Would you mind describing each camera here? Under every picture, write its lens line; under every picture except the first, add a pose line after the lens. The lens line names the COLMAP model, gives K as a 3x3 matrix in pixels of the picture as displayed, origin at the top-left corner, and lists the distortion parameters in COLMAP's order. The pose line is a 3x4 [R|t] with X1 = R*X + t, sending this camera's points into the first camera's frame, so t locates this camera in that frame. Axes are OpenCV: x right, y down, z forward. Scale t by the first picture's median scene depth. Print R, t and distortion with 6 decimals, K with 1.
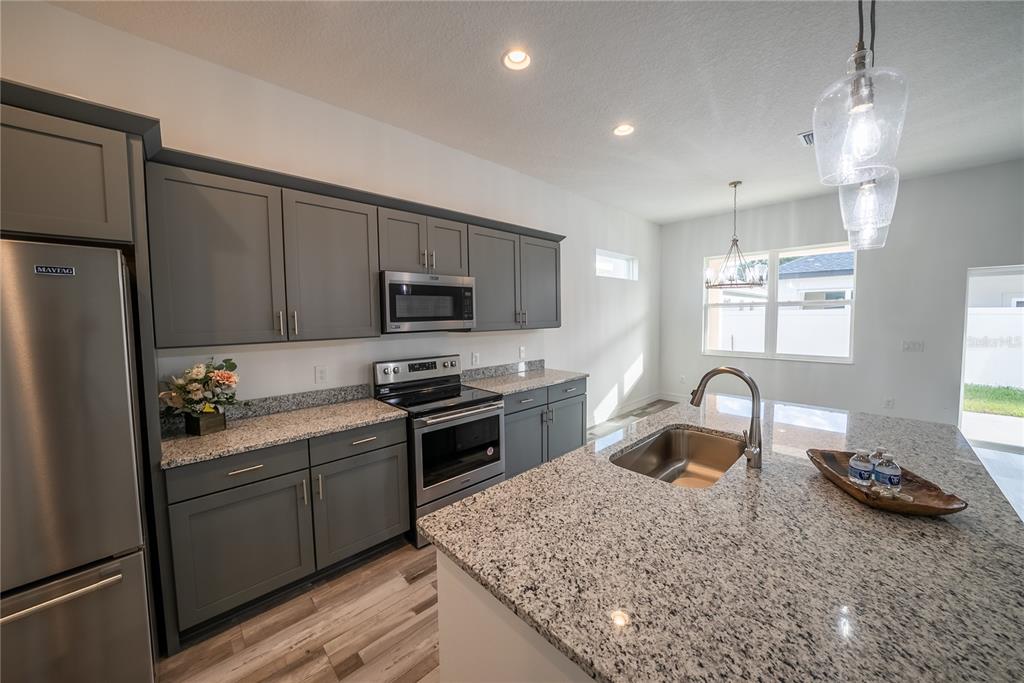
lens RADIAL K [[360.2, 0, 514.8], [0, 360.2, 336.1], [0, 0, 1]] dist [-0.028748, 0.004919]
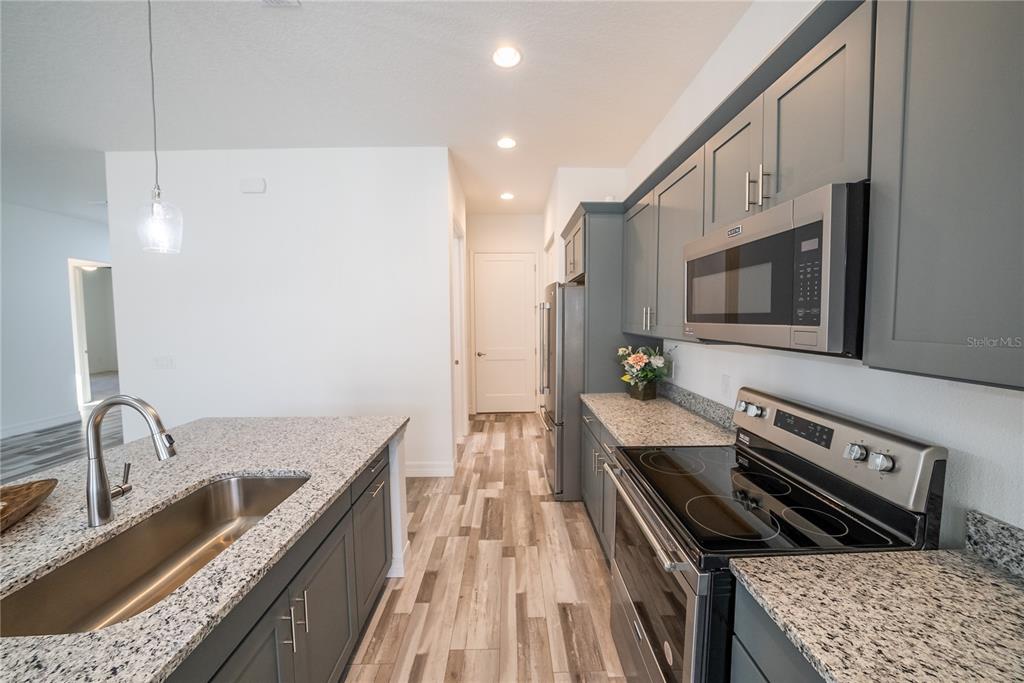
lens RADIAL K [[360.2, 0, 514.8], [0, 360.2, 336.1], [0, 0, 1]] dist [-0.028748, 0.004919]
pose [[-0.678975, 0.059737, -0.731727, 0.294799], [-0.025178, 0.994203, 0.104527, -0.063089], [0.733730, 0.089395, -0.673535, 1.040570]]
